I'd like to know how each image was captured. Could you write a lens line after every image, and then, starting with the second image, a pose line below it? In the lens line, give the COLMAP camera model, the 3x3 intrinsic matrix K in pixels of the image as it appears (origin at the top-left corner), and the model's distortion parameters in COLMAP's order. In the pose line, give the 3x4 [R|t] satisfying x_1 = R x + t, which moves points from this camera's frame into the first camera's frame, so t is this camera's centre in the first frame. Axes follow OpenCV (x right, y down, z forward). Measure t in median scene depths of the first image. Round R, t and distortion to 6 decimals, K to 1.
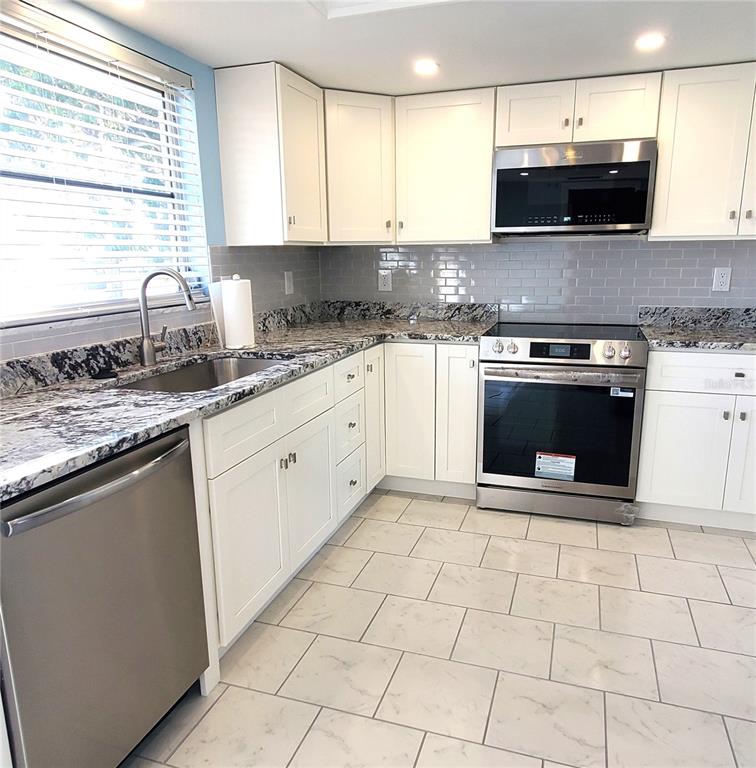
lens RADIAL K [[600.7, 0, 393.8], [0, 600.7, 392.8], [0, 0, 1]] dist [0.014905, 0.009979]
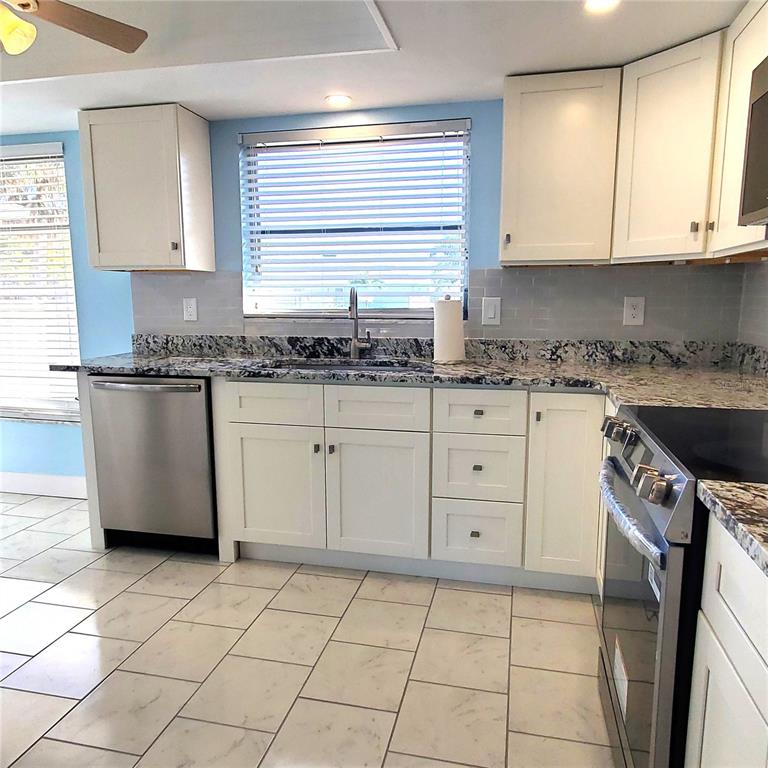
lens RADIAL K [[600.7, 0, 385.2], [0, 600.7, 389.3], [0, 0, 1]] dist [0.014905, 0.009979]
pose [[0.097896, 0.167092, -0.981069, 0.822678], [-0.225841, 0.963815, 0.141617, -0.162785], [0.969233, 0.207702, 0.132090, 0.792423]]
